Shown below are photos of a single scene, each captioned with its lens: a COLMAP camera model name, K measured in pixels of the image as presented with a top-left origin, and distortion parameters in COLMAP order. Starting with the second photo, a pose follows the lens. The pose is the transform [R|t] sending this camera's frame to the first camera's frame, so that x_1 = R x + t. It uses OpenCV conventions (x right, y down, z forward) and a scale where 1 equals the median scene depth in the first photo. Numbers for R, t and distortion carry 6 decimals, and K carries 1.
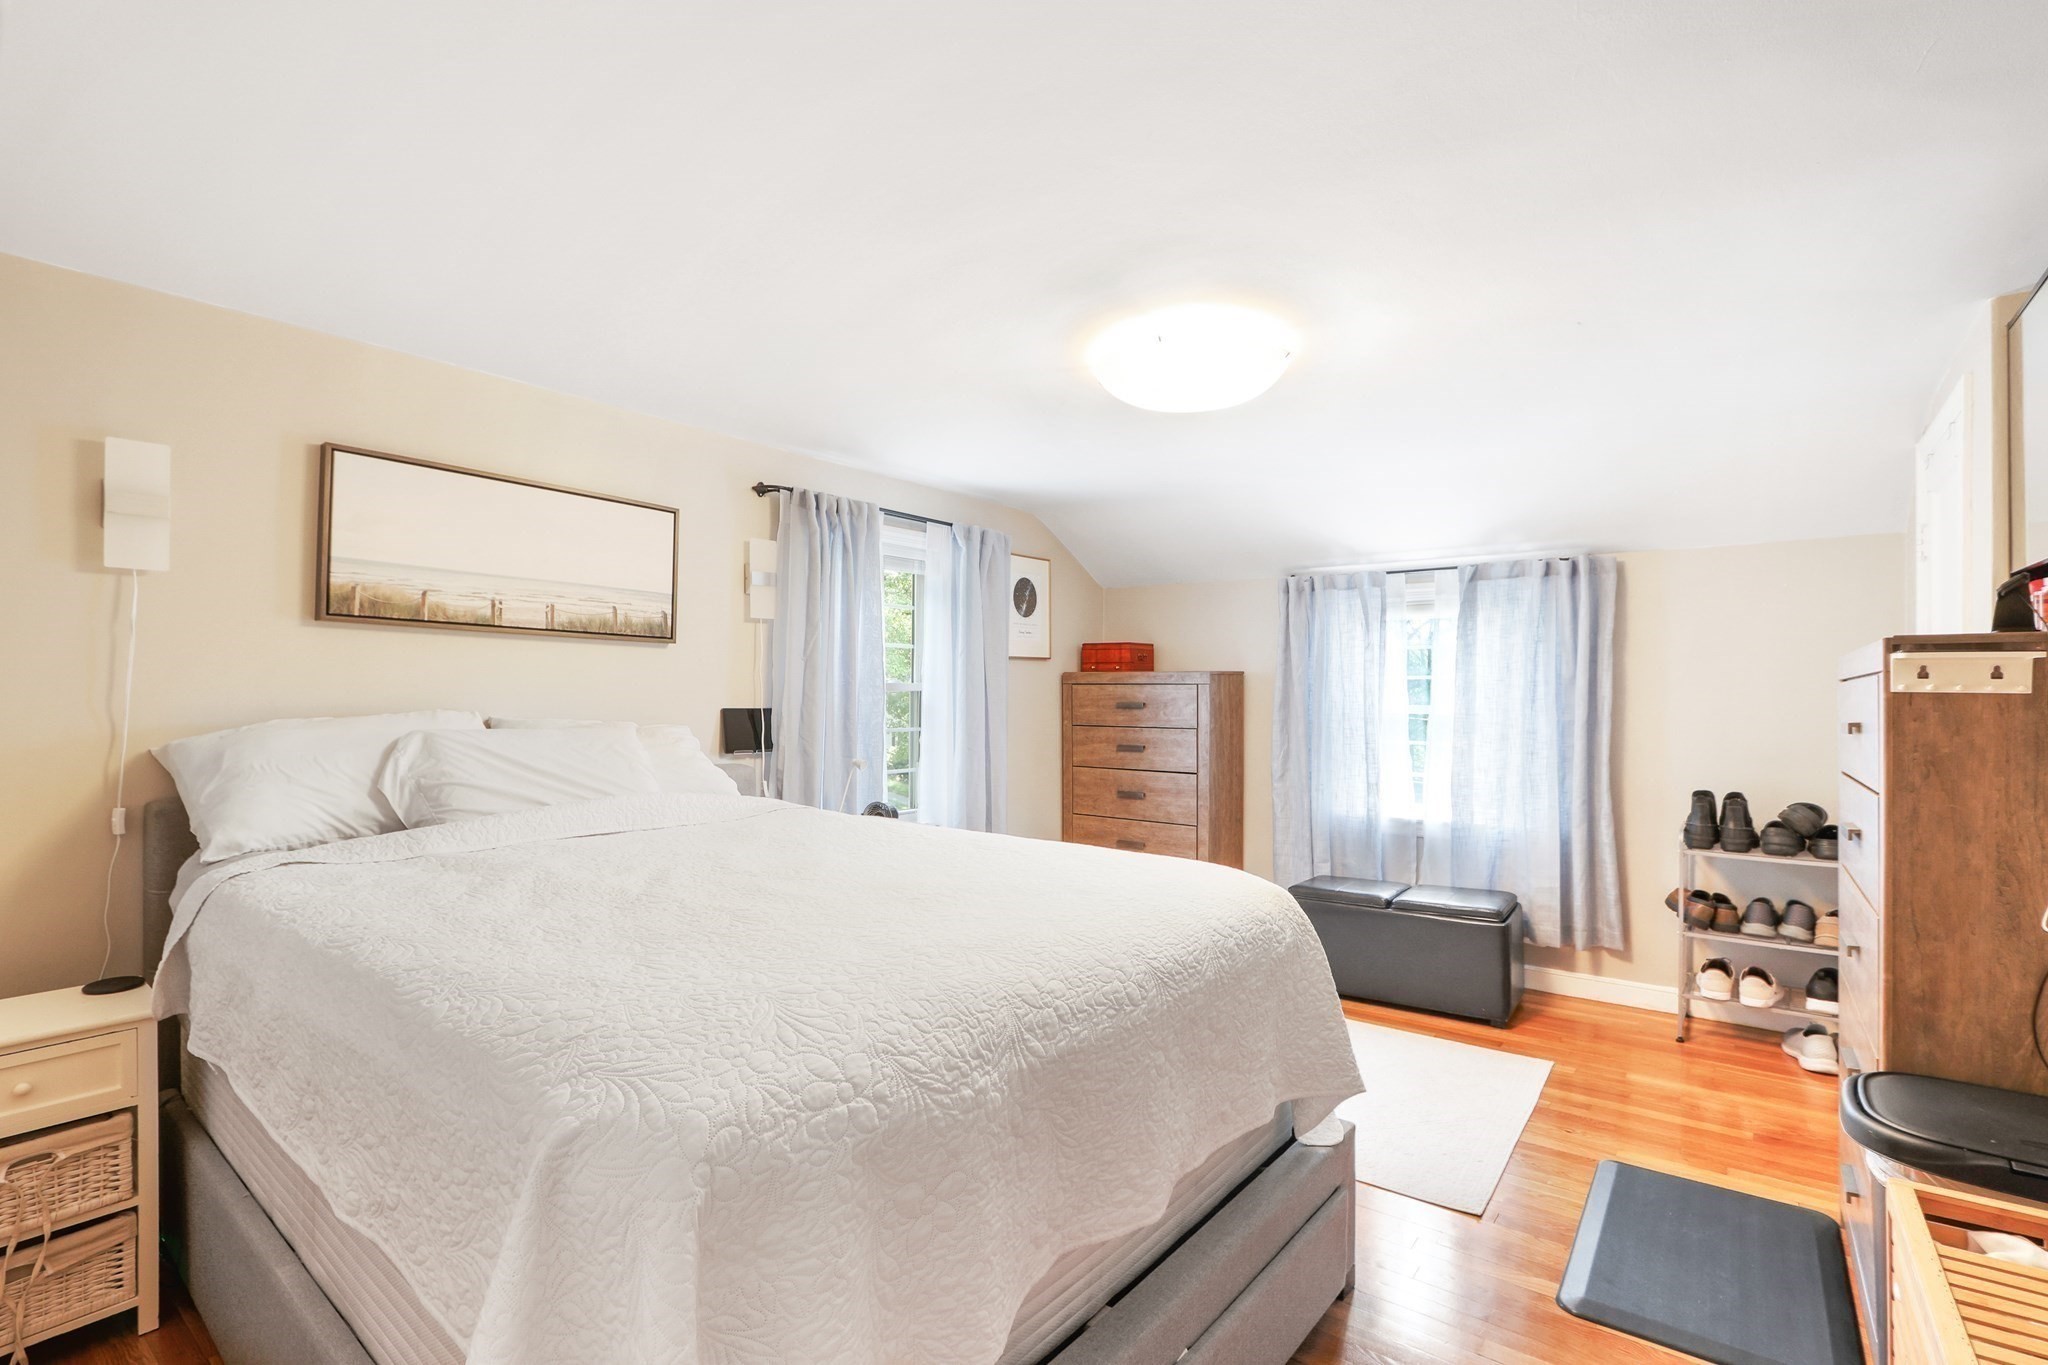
lens RADIAL K [[964.5, 0, 1023.5], [0, 964.5, 693.1], [0, 0, 1]] dist [-0.000793, -0.000192]
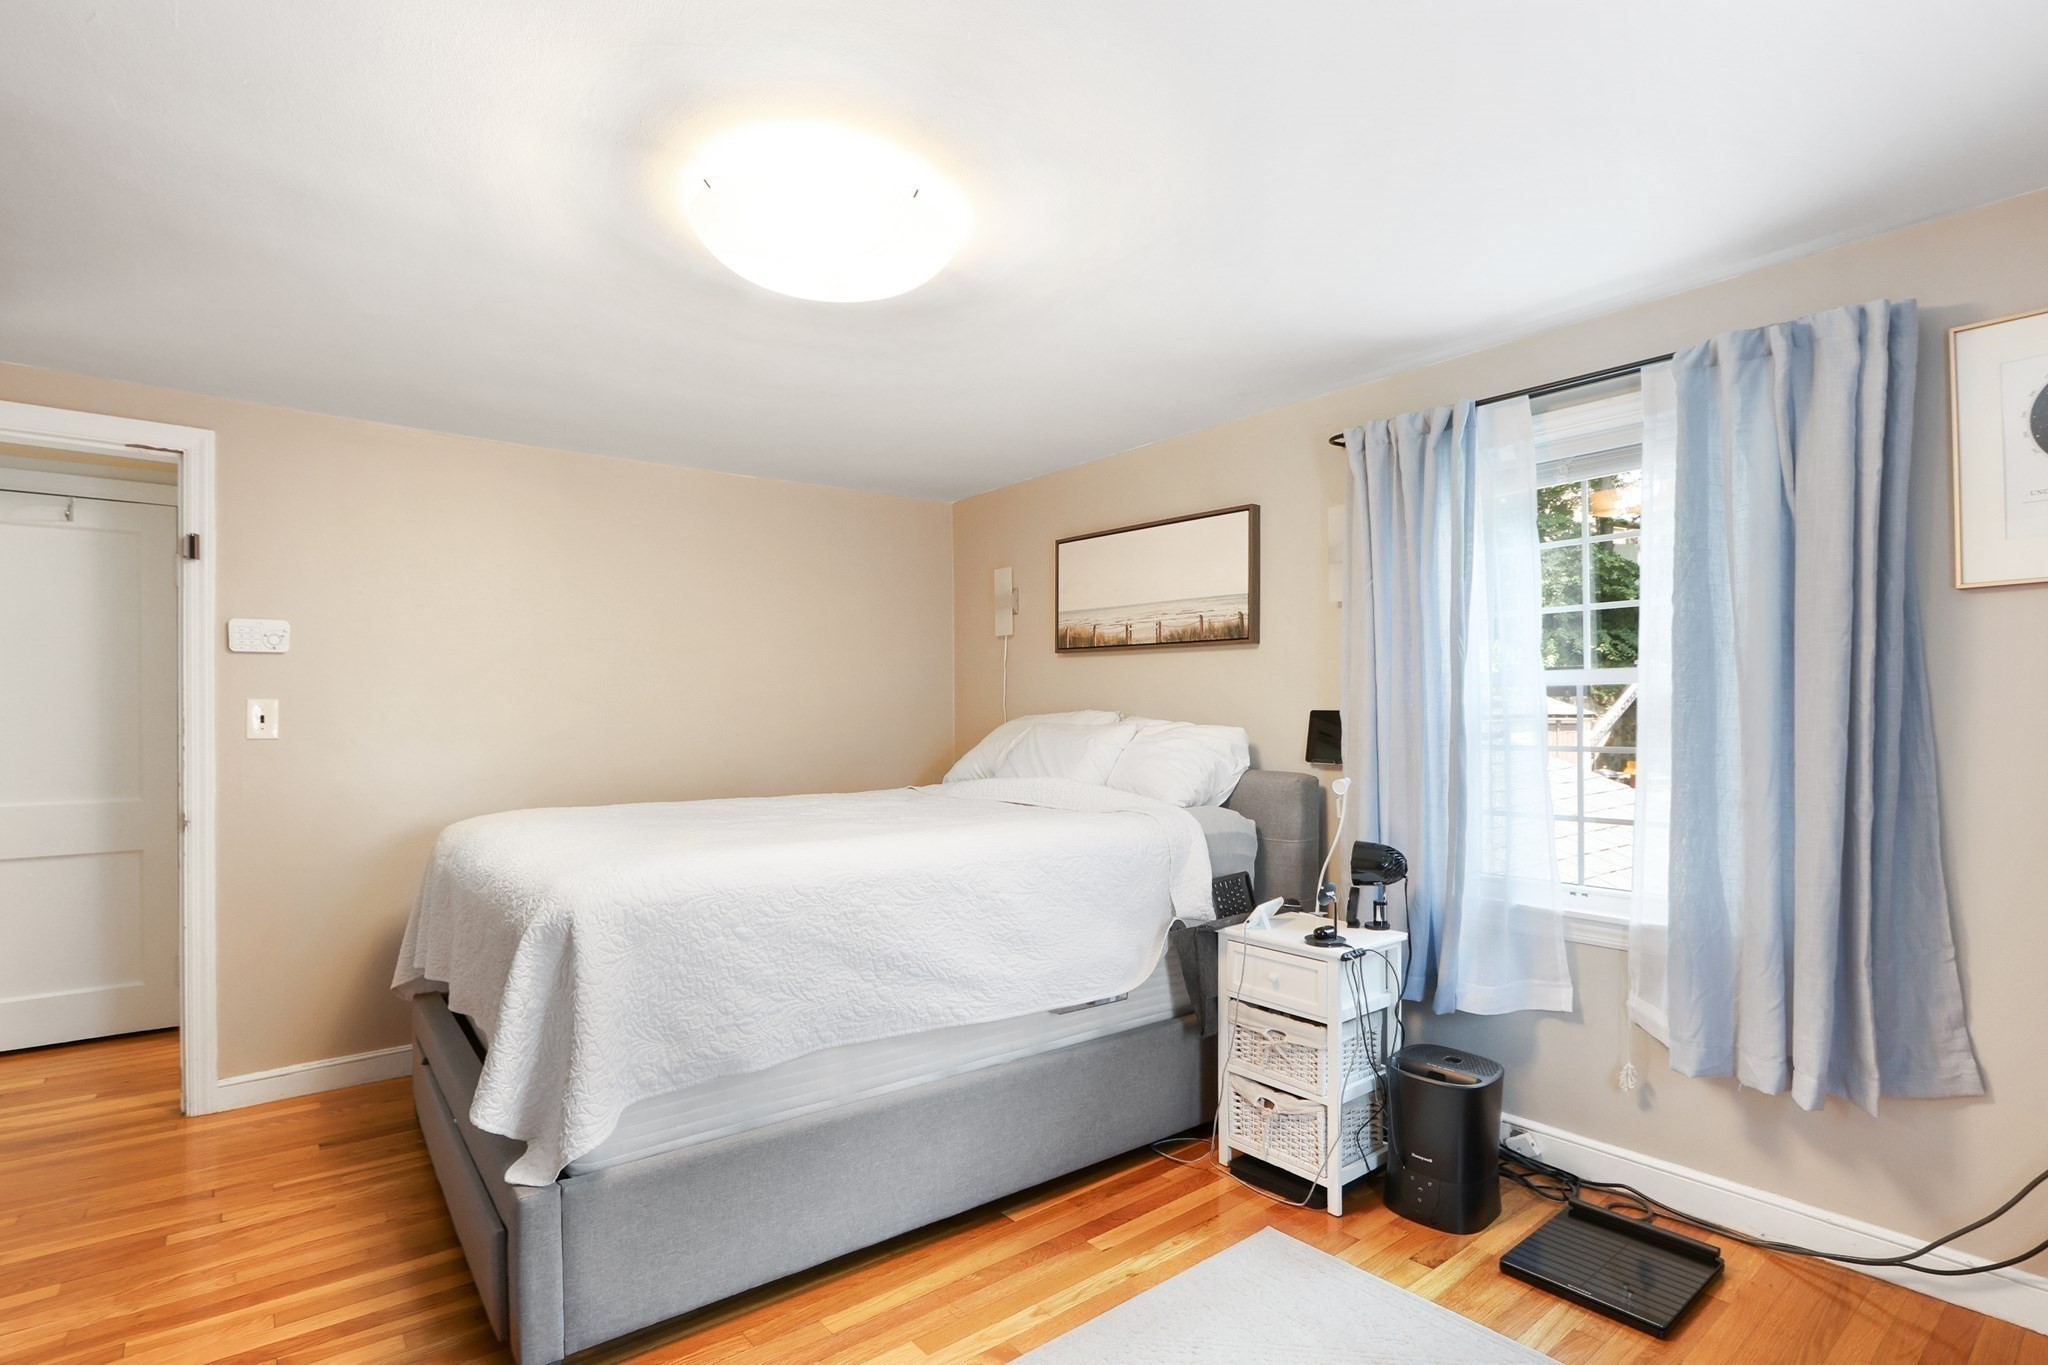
lens RADIAL K [[964.5, 0, 1023.1], [0, 964.5, 693.4], [0, 0, 1]] dist [-0.000793, -0.000192]
pose [[-0.250767, -0.011719, -0.967977, 0.678824], [0.010990, 0.999828, -0.014951, 0.011684], [0.967985, -0.014387, -0.250595, 1.096203]]
